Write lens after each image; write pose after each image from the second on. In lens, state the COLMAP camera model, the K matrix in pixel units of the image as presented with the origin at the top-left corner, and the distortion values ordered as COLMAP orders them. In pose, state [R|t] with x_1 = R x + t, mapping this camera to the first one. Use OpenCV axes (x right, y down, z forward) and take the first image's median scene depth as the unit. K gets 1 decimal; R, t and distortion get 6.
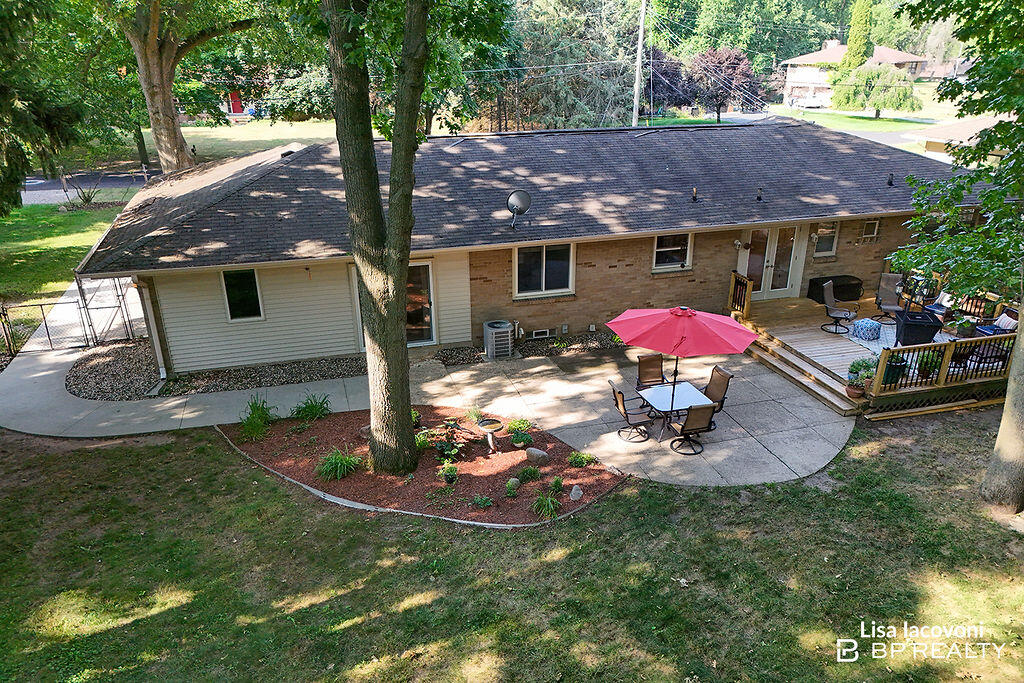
lens RADIAL K [[741.6, 0, 513.1], [0, 741.6, 341.7], [0, 0, 1]] dist [-0.001994, 0.000194]
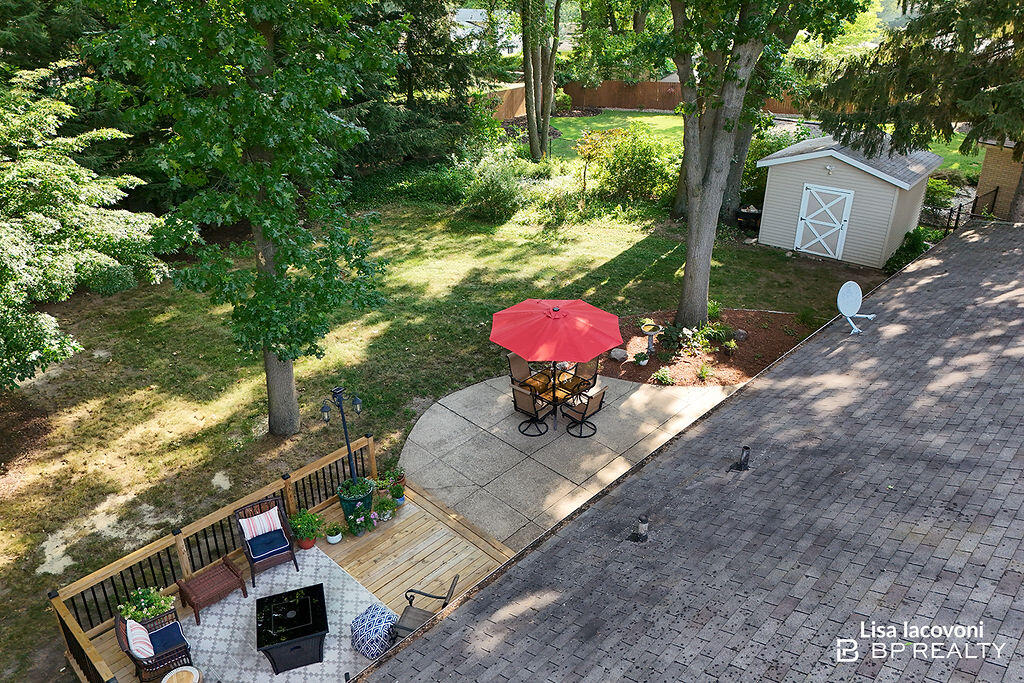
lens RADIAL K [[741.6, 0, 512.6], [0, 741.6, 339.4], [0, 0, 1]] dist [-0.001994, 0.000194]
pose [[-0.861097, 0.231582, -0.452638, 0.809705], [-0.195193, 0.671459, 0.714872, -0.793279], [0.469480, 0.703926, -0.532988, 1.637569]]
